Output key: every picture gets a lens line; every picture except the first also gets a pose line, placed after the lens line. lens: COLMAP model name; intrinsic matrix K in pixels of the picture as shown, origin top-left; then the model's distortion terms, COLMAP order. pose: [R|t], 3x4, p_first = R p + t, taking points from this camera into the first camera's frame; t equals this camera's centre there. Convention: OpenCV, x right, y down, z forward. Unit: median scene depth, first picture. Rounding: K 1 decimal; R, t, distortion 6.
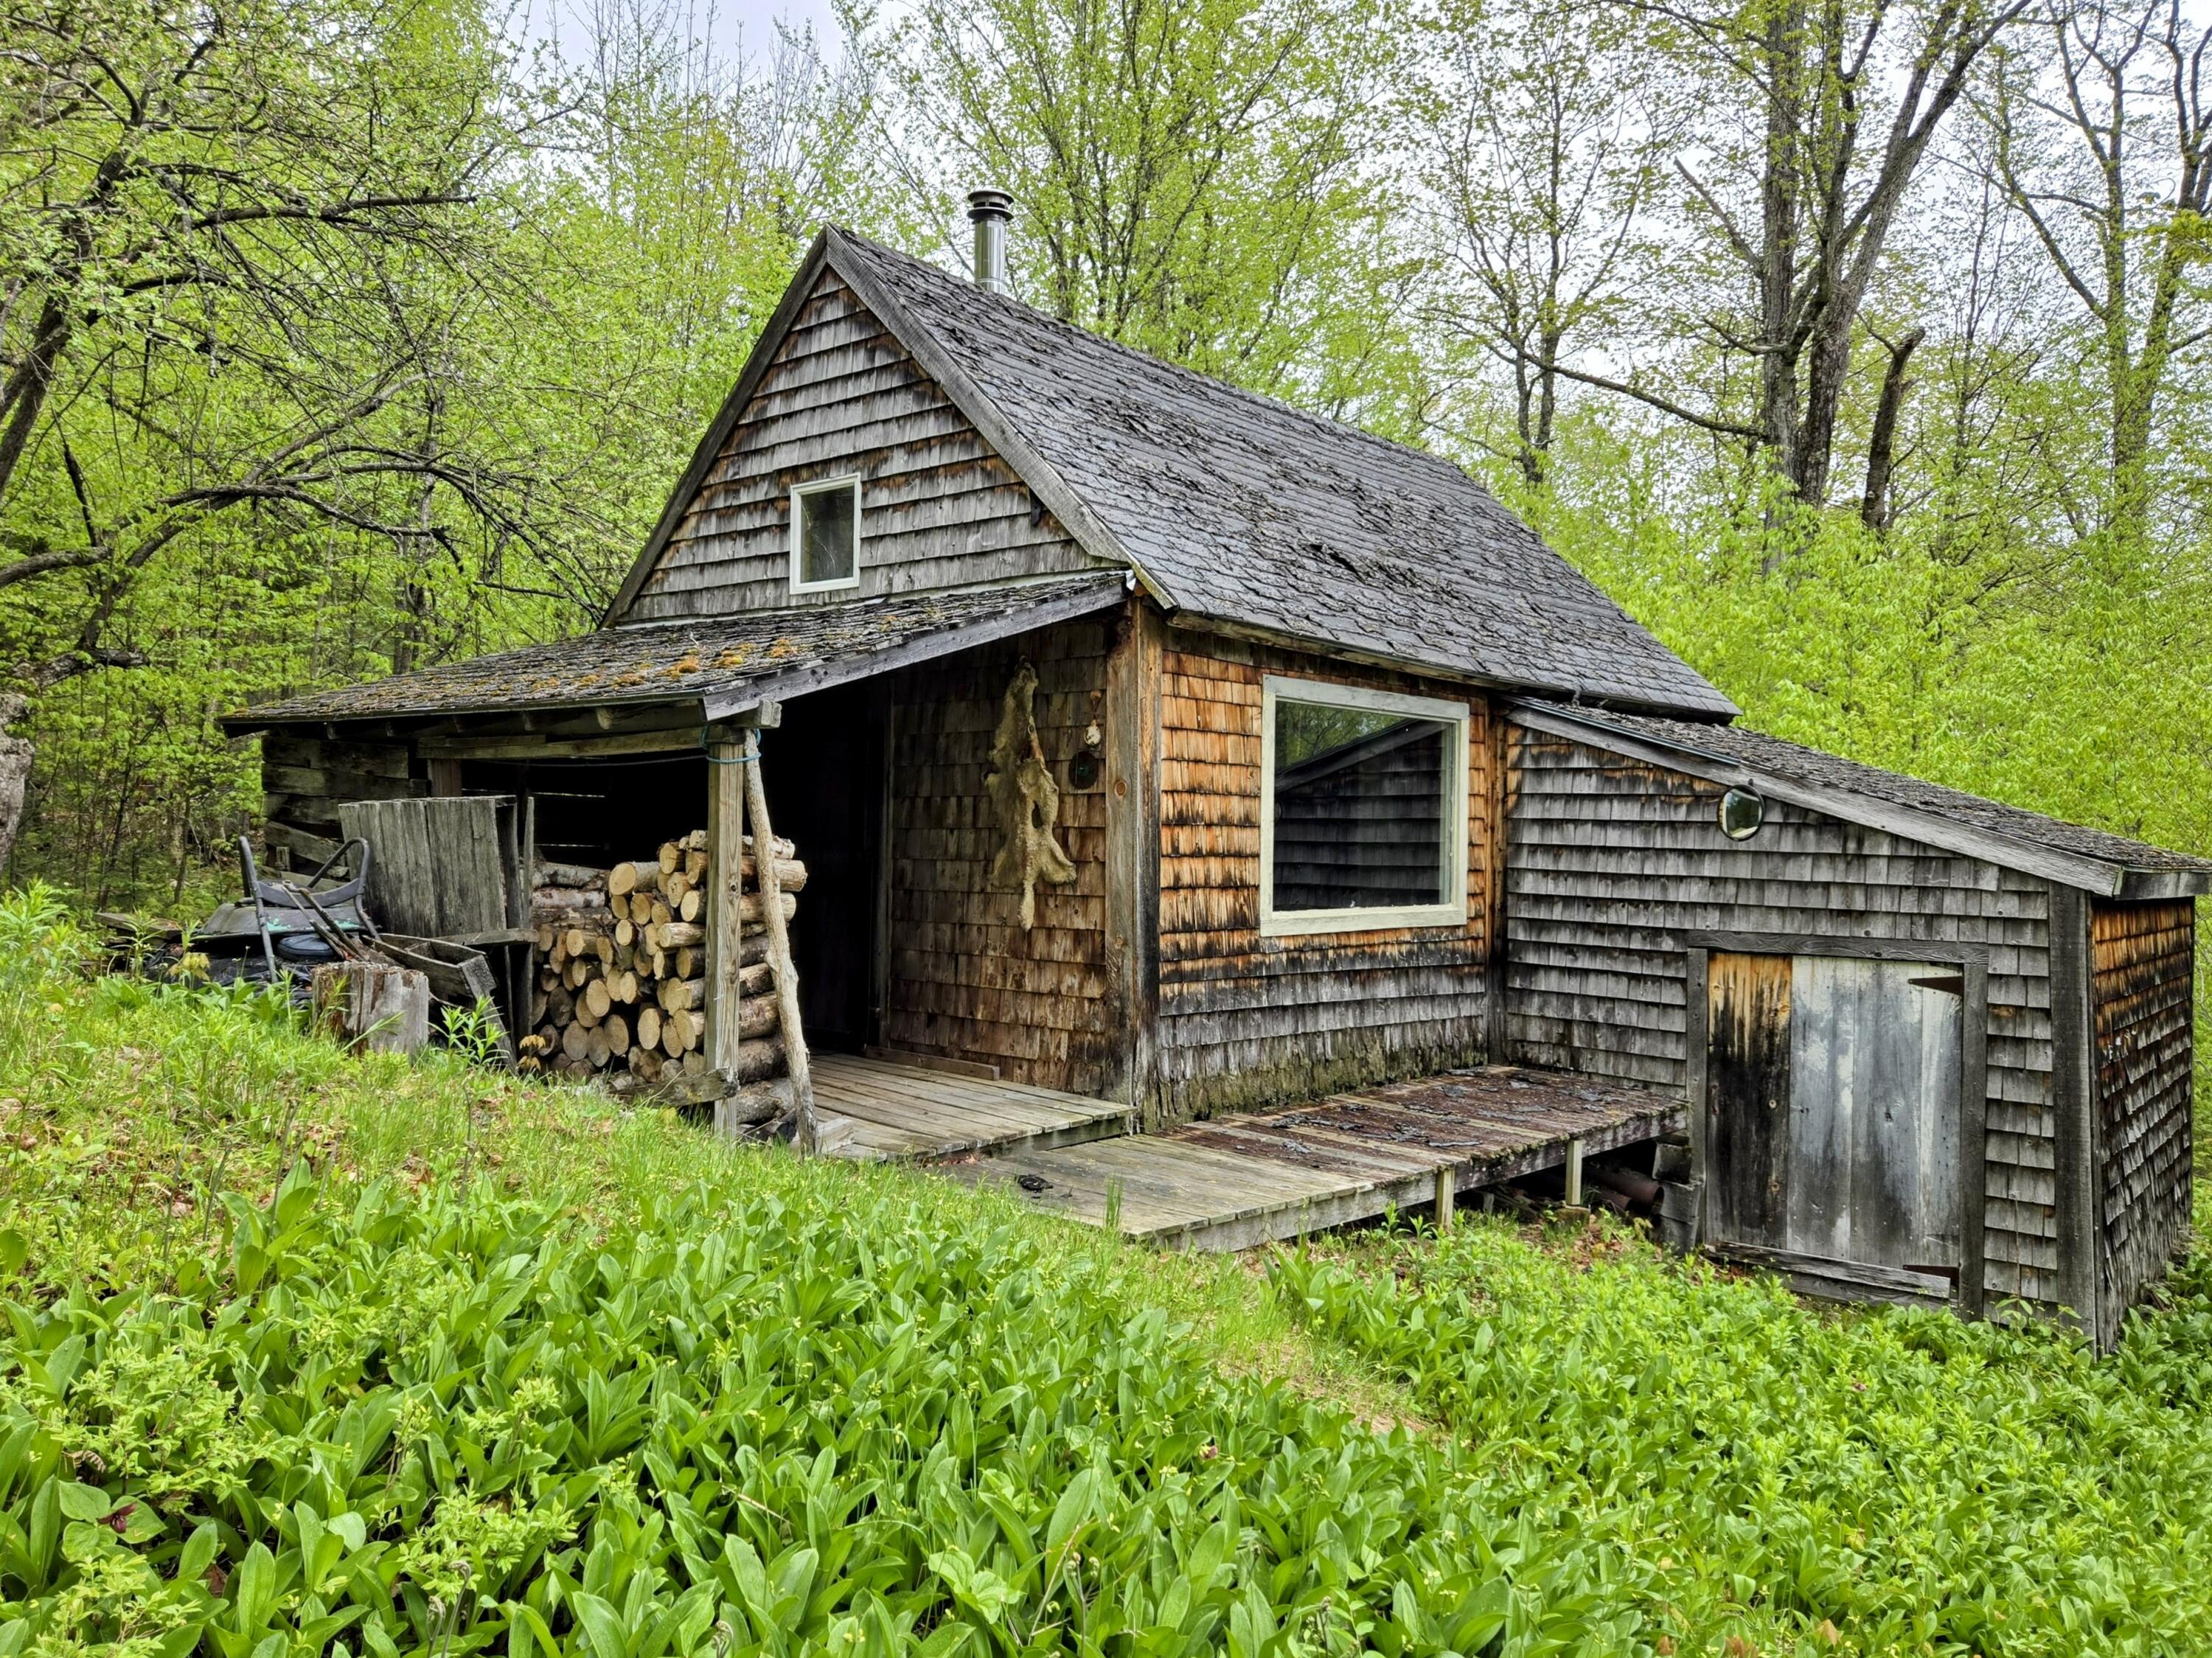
lens RADIAL K [[1550.4, 0, 1107.9], [0, 1550.4, 816.8], [0, 0, 1]] dist [0.013624, -0.000209]
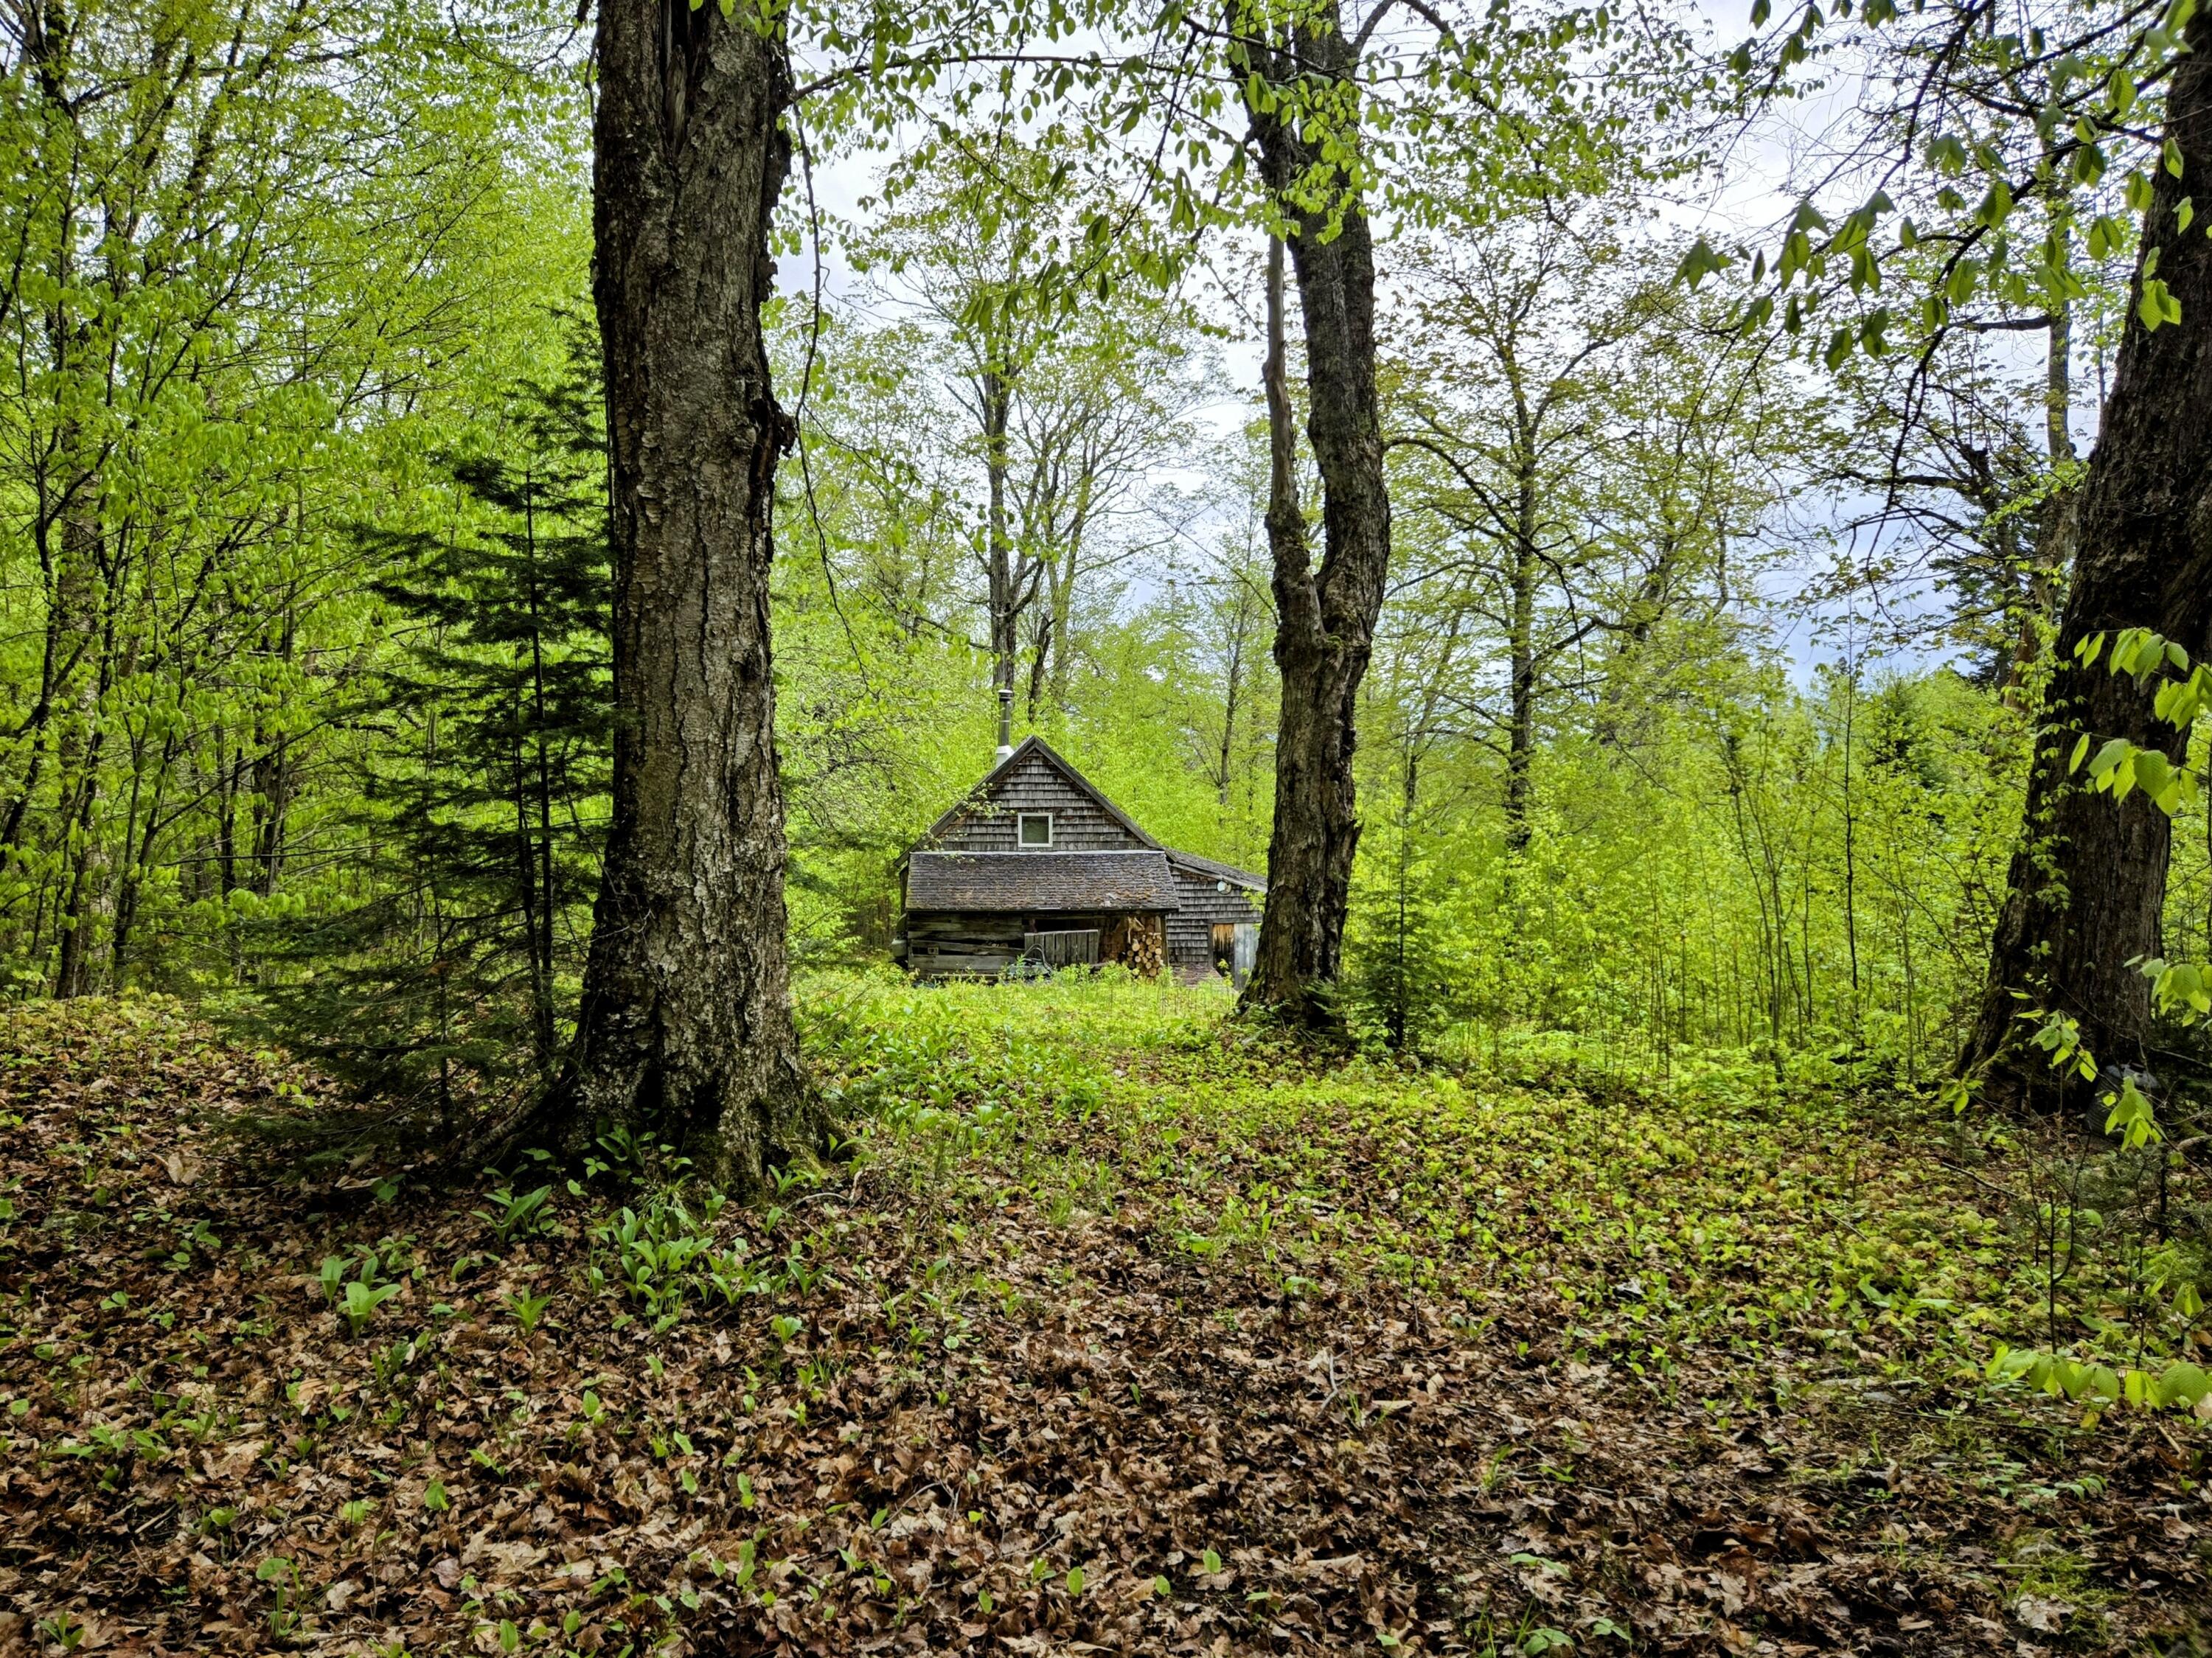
lens RADIAL K [[1550.4, 0, 1111.5], [0, 1550.4, 824.5], [0, 0, 1]] dist [0.013624, -0.000209]
pose [[0.712851, -0.070190, 0.697794, -2.453343], [0.021190, 0.996680, 0.078607, -0.465597], [-0.700995, -0.041248, 0.711972, -1.511469]]
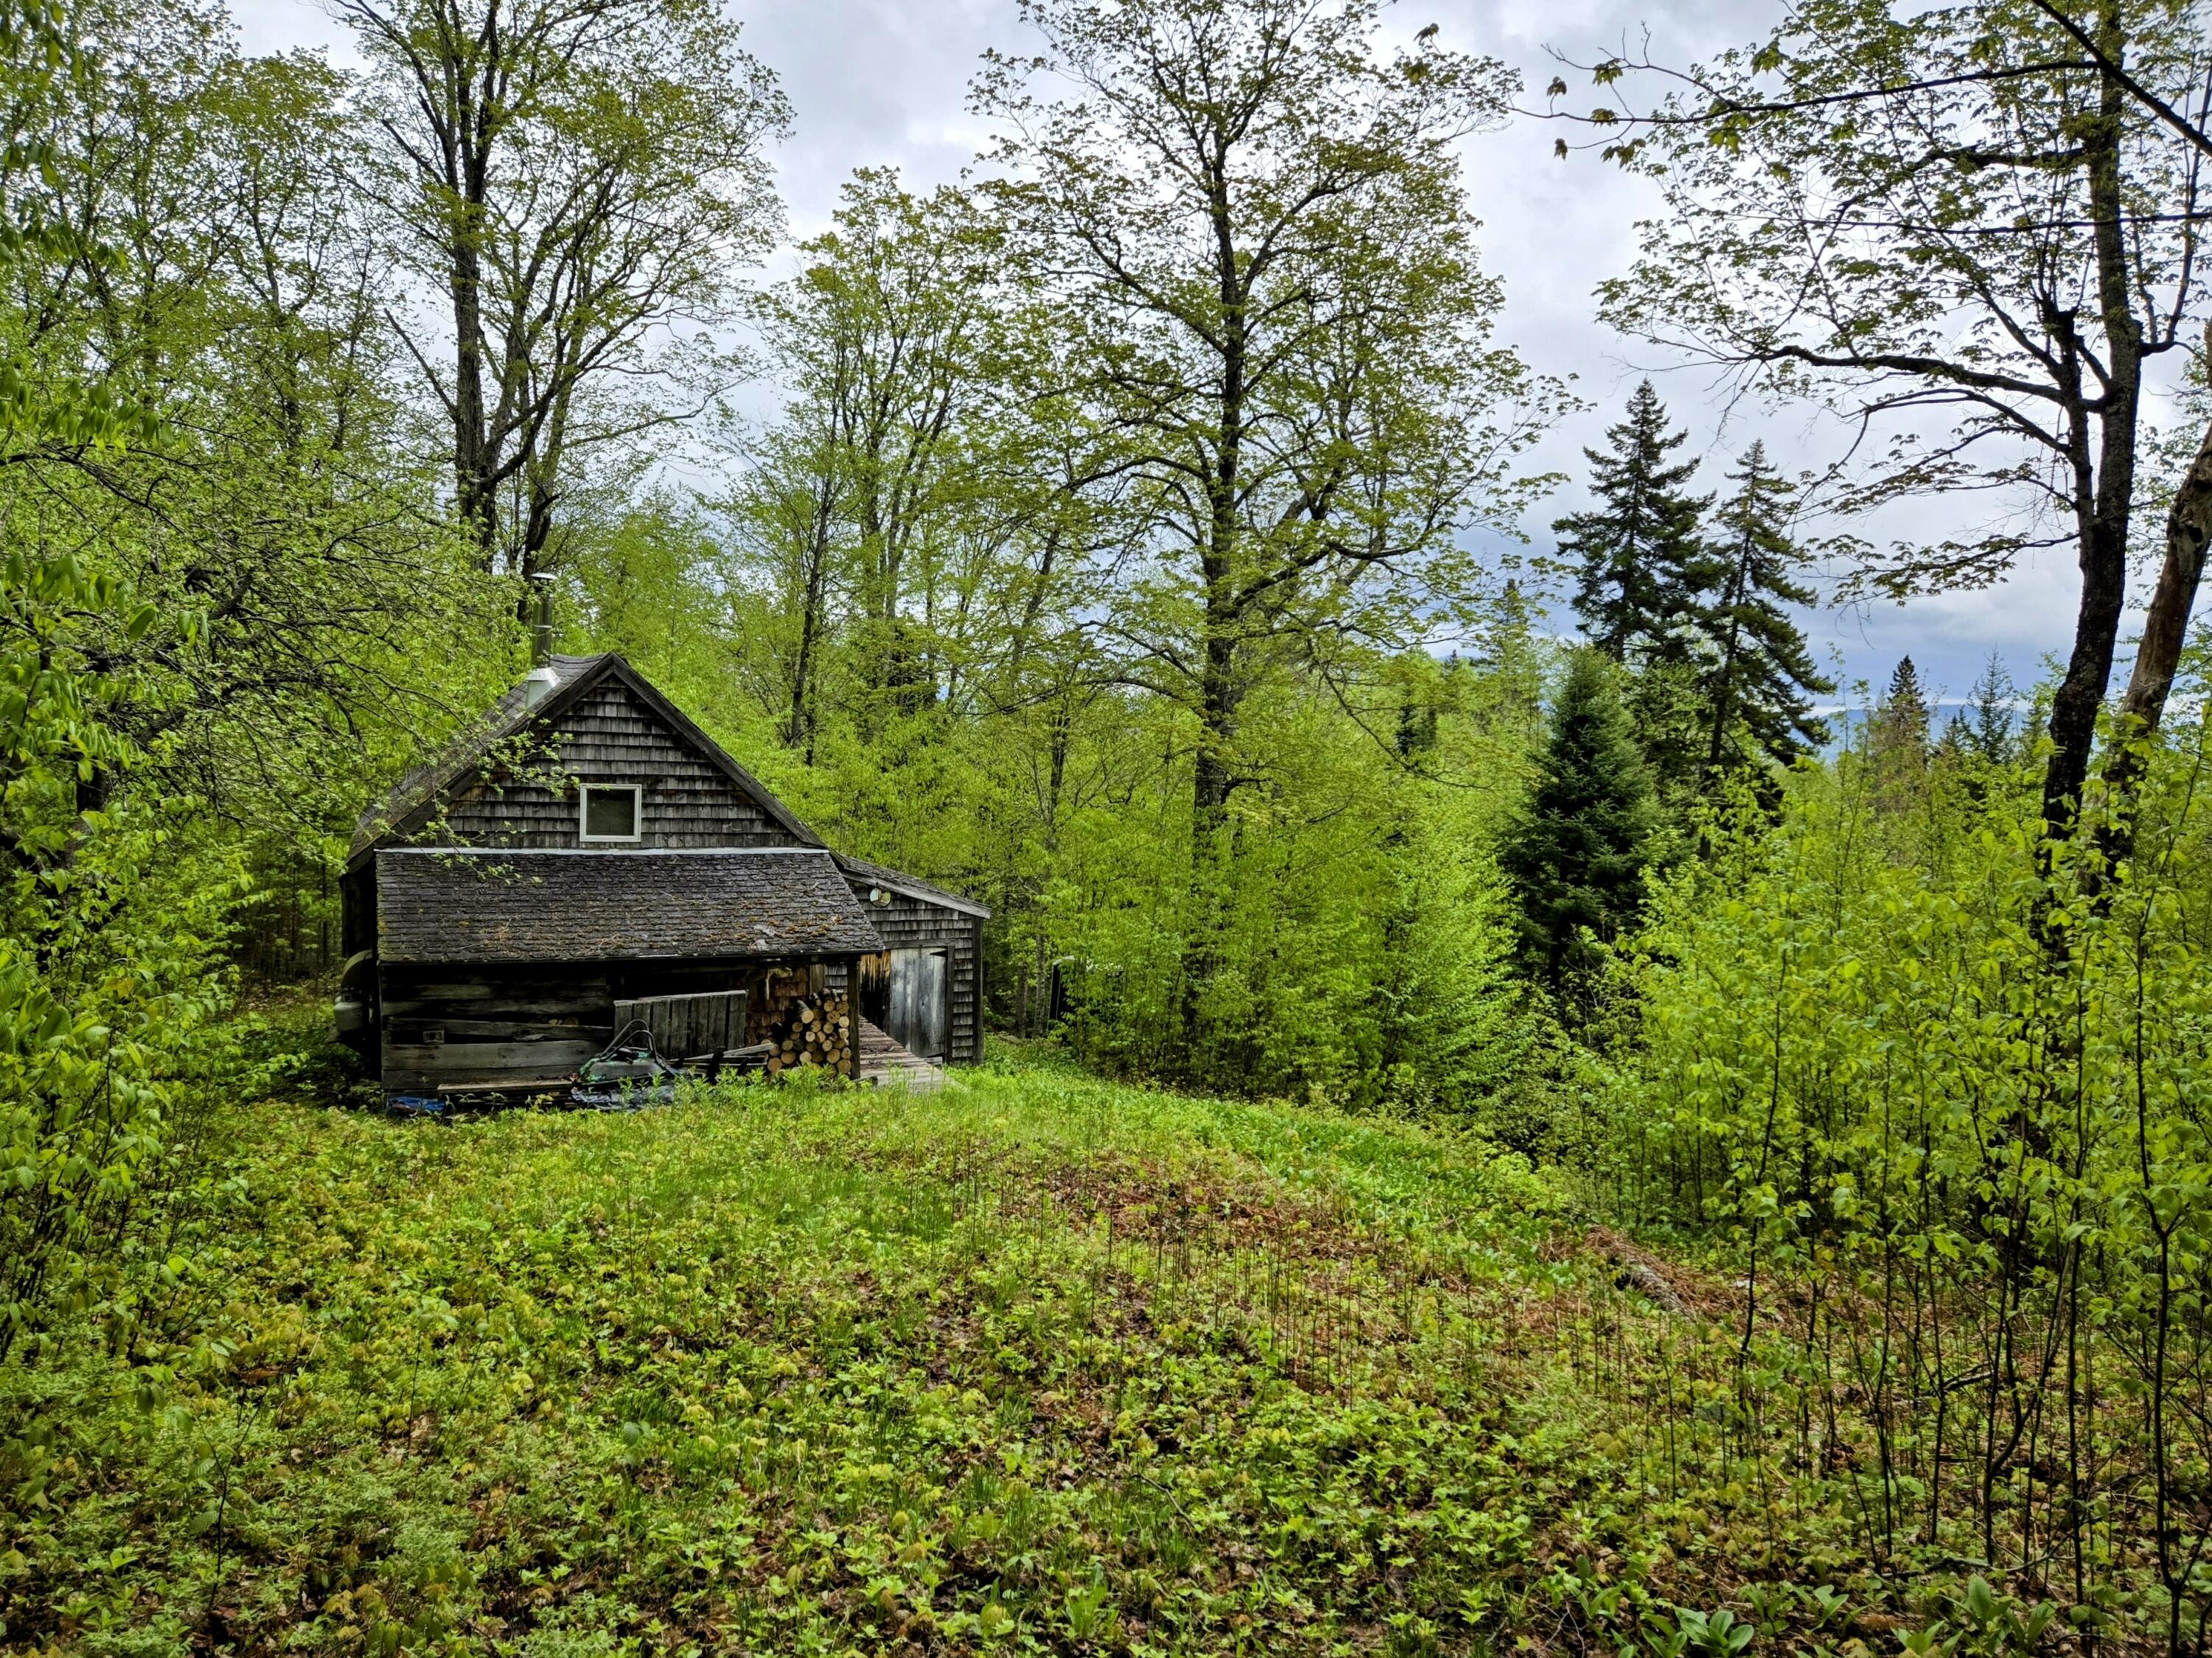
lens RADIAL K [[1550.4, 0, 1117.6], [0, 1550.4, 852.7], [0, 0, 1]] dist [0.013624, -0.000209]
pose [[0.415419, -0.100162, 0.904099, -1.740409], [-0.030352, 0.991839, 0.123829, -0.406560], [-0.909123, -0.078882, 0.408989, -0.384953]]
